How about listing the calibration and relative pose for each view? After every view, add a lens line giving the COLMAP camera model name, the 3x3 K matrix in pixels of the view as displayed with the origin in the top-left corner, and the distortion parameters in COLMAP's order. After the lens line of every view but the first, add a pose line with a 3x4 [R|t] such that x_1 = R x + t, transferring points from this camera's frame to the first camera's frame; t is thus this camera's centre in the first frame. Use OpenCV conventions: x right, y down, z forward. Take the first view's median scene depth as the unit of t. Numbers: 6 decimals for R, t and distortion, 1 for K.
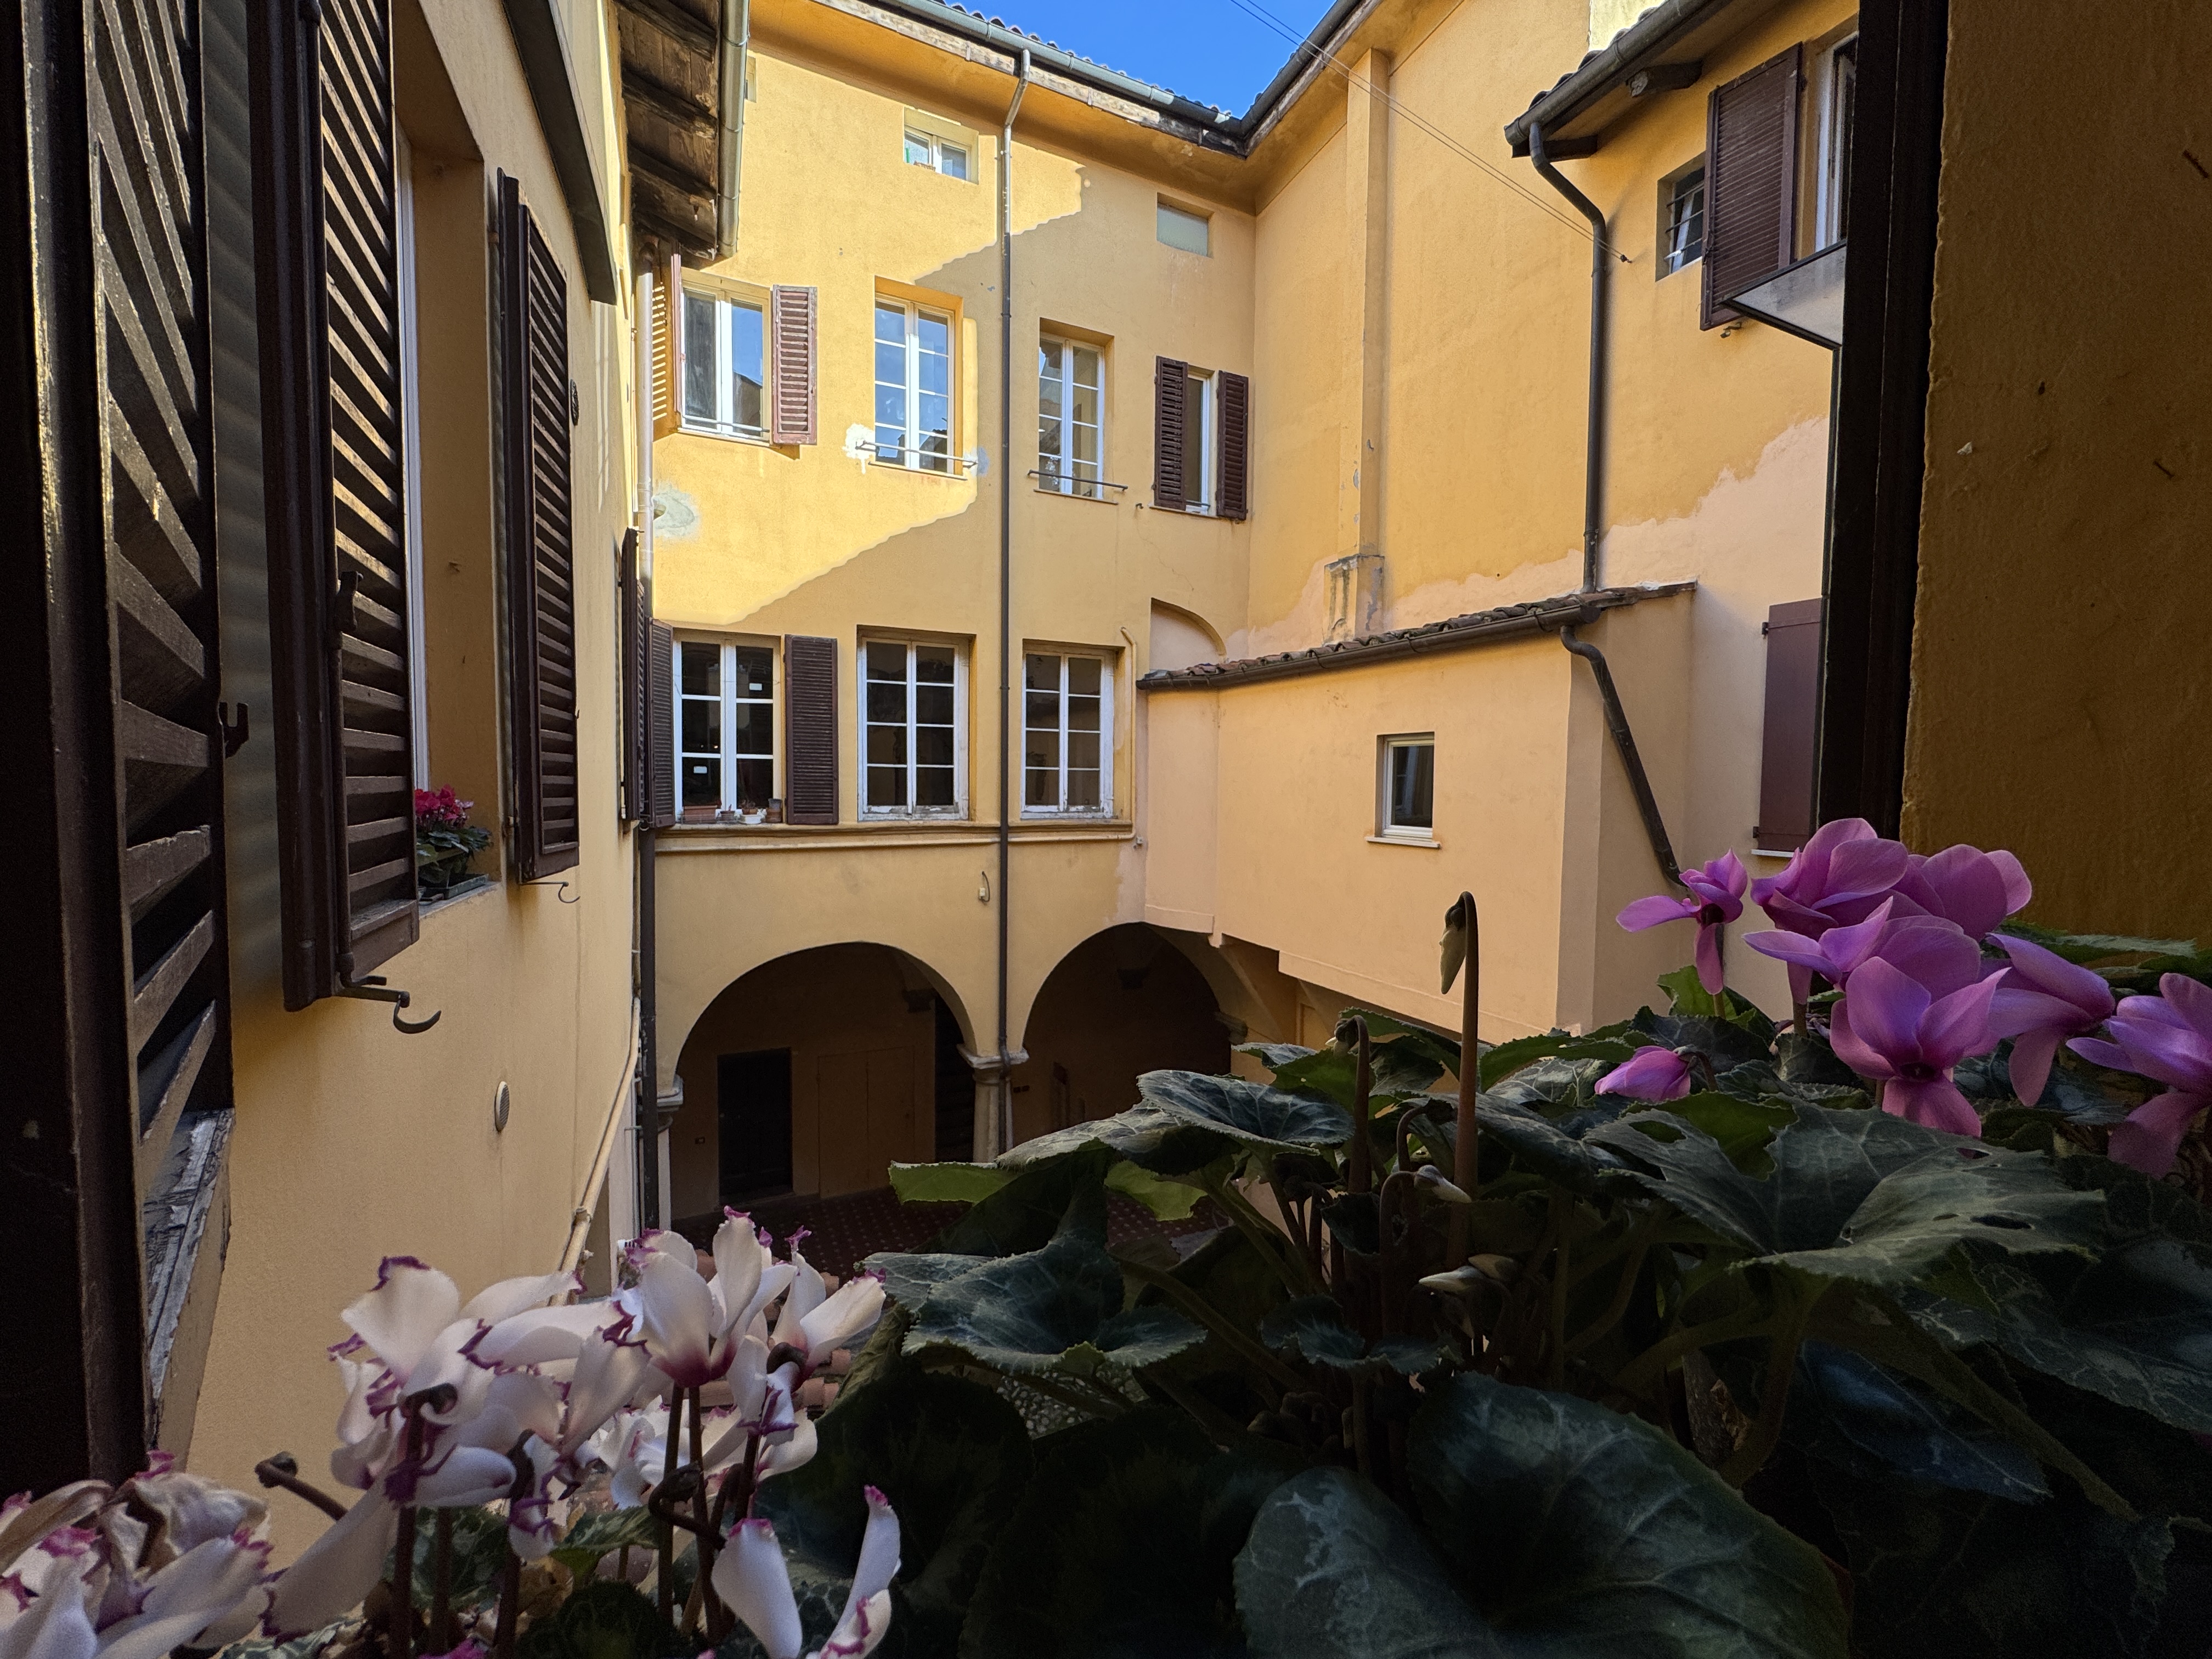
lens RADIAL K [[894.8, 0, 1110.6], [0, 894.8, 823.7], [0, 0, 1]] dist [-0.003041, -0.000251]
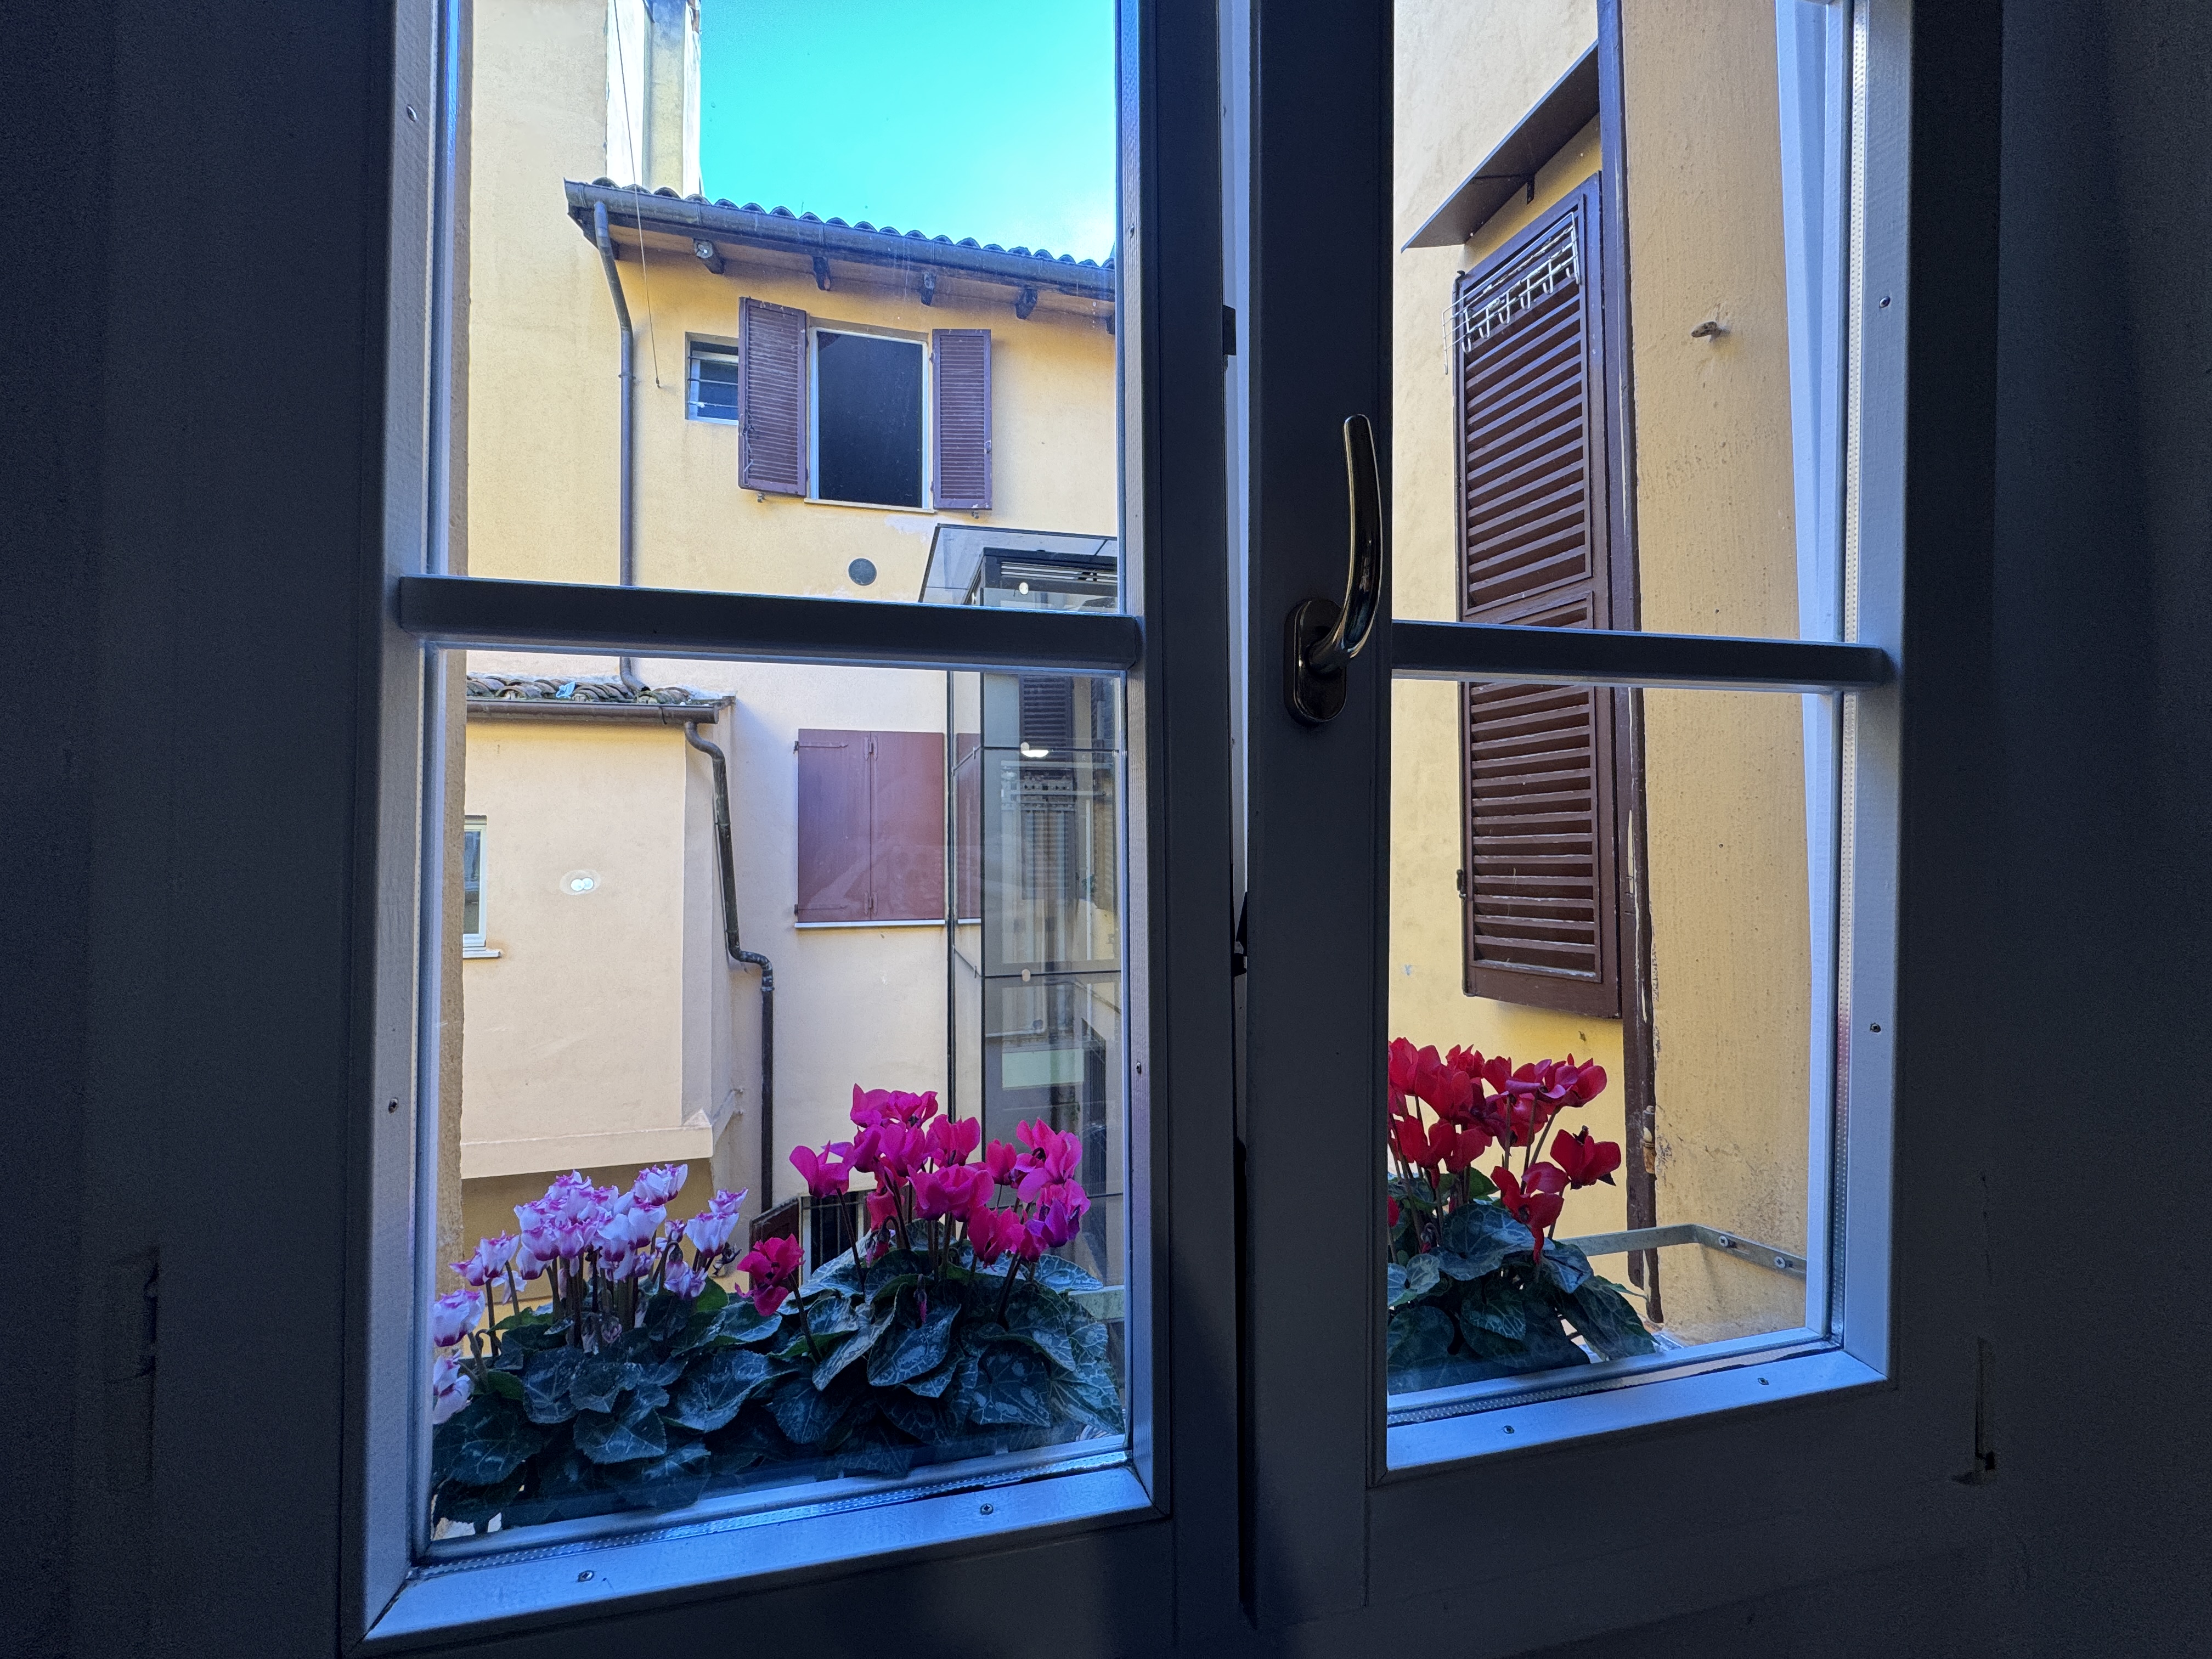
lens RADIAL K [[883.6, 0, 1106.6], [0, 883.6, 825.8], [0, 0, 1]] dist [-0.001729, -0.000322]
pose [[0.192244, 0.019625, 0.981151, -0.525229], [0.055797, 0.997964, -0.030894, -0.058250], [-0.979760, 0.060684, 0.190758, 0.453730]]
